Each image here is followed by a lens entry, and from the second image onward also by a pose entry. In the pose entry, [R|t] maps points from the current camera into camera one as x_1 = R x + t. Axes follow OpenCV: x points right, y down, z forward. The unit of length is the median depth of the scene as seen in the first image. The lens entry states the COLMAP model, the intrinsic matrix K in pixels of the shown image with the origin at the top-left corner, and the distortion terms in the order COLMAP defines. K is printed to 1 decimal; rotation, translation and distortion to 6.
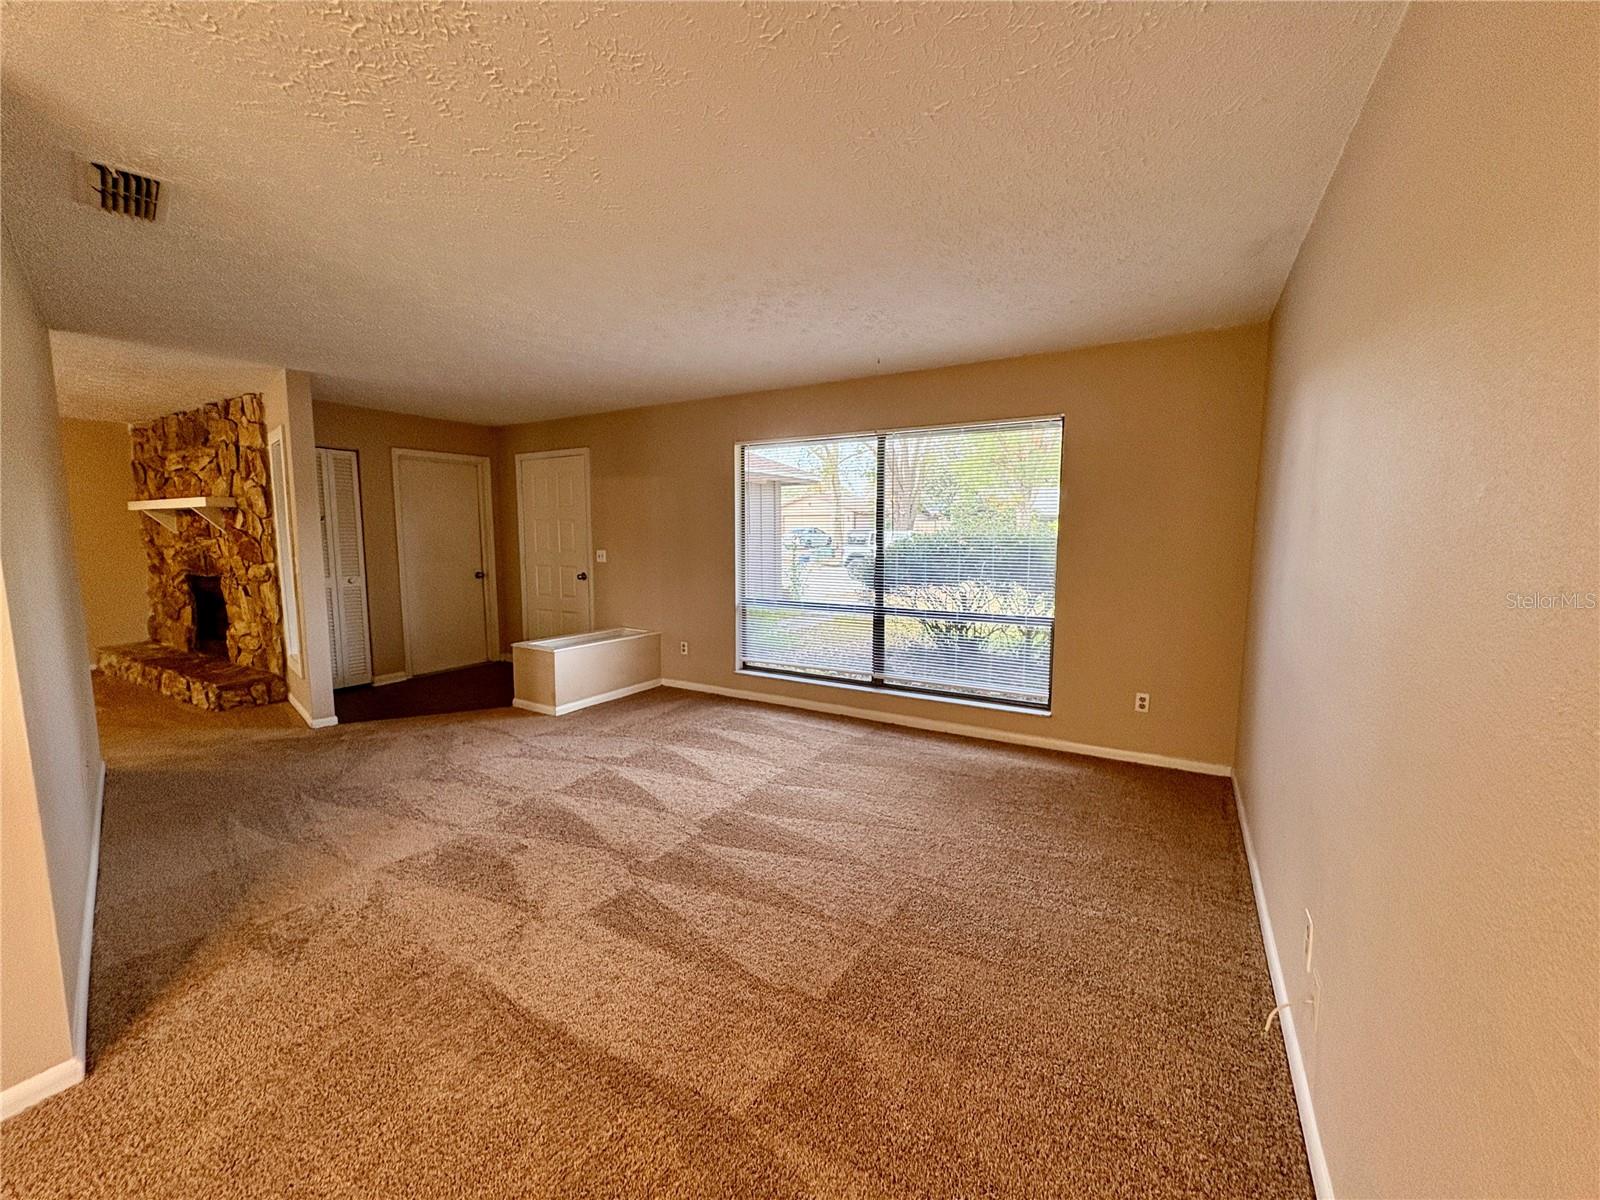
lens RADIAL K [[635.8, 0, 800.0], [0, 635.8, 597.4], [0, 0, 1]] dist [-0.001462, 0.000232]
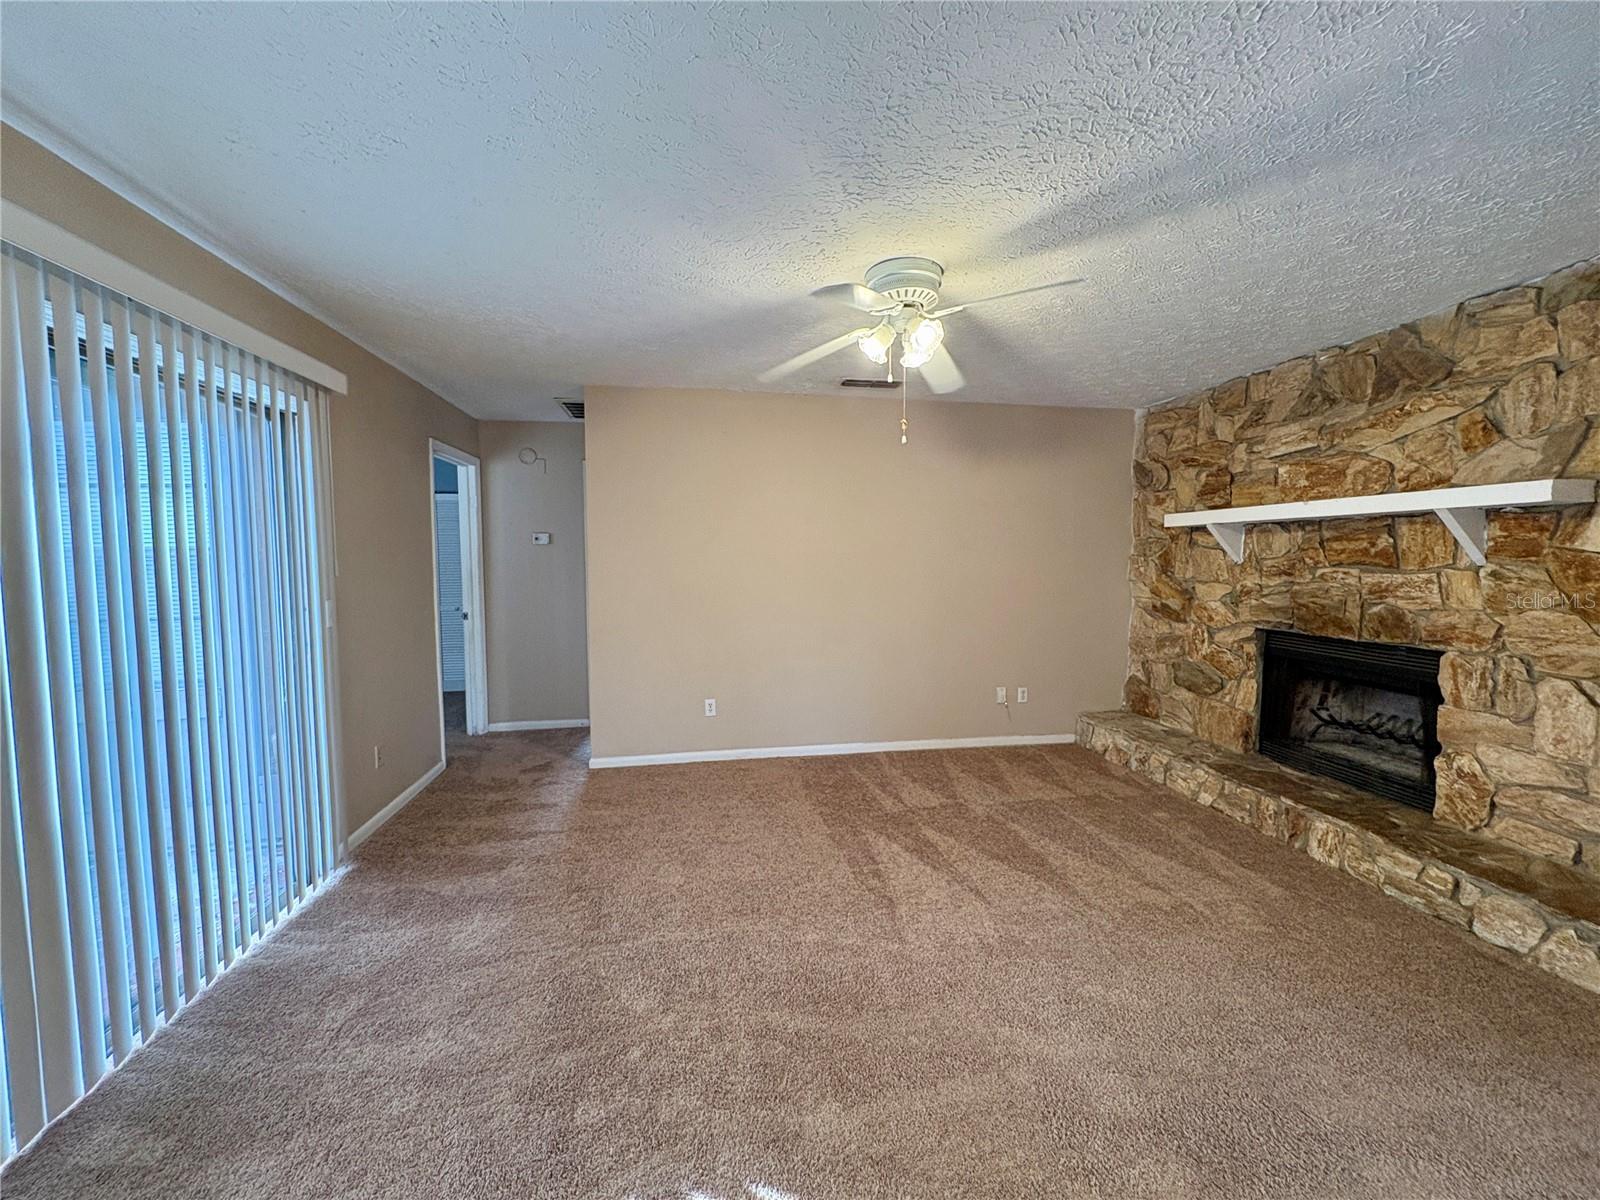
lens RADIAL K [[635.8, 0, 800.0], [0, 635.8, 597.4], [0, 0, 1]] dist [-0.001462, 0.000232]
pose [[0.641548, 0.044487, -0.765792, -0.922028], [-0.076499, 0.997051, -0.006166, -0.033444], [0.763259, 0.062538, 0.643059, 0.319832]]
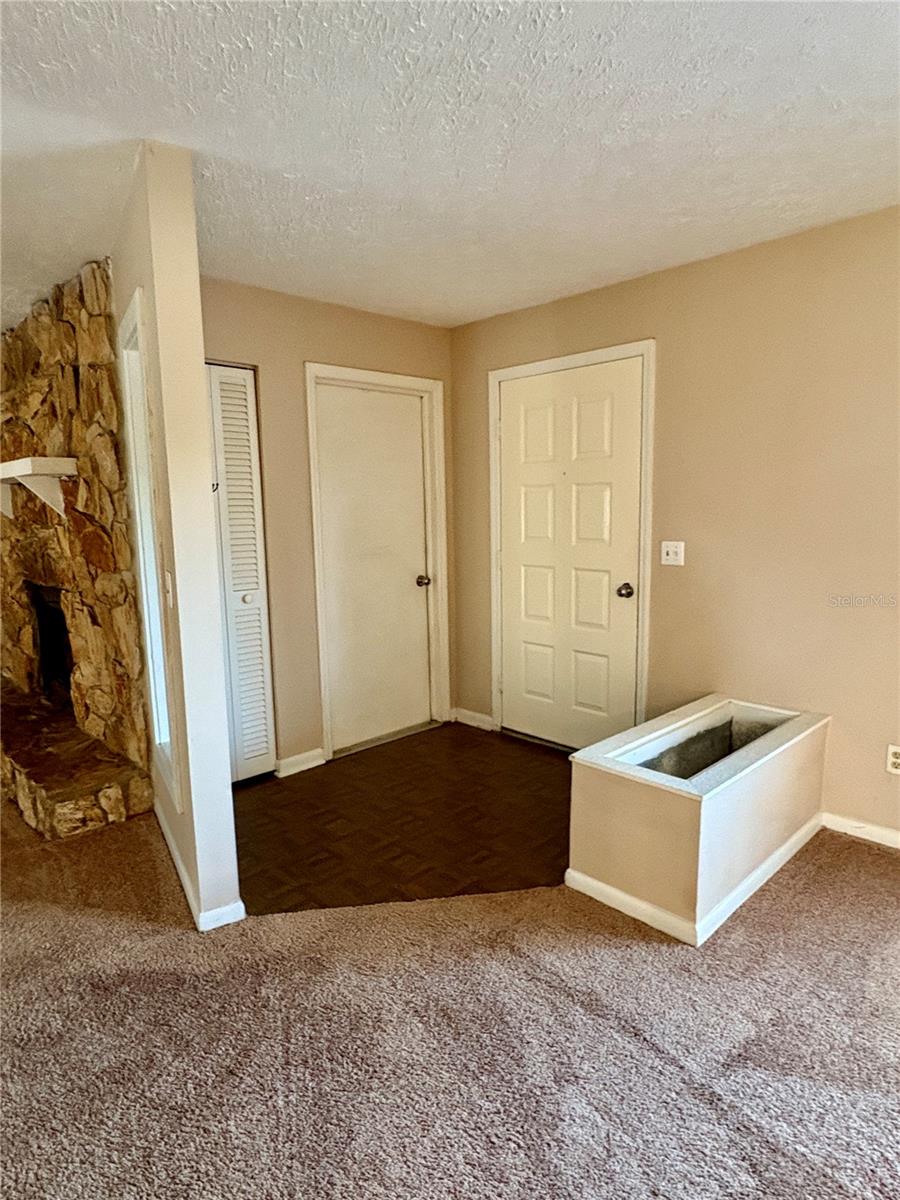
lens RADIAL K [[690.9, 0, 450.0], [0, 690.9, 600.0], [0, 0, 1]] dist [0.001304, 0.001364]
pose [[0.963723, 0.018383, -0.266269, -0.392795], [-0.008000, 0.999167, 0.040026, -0.055507], [0.266783, -0.036443, 0.963067, 0.484341]]
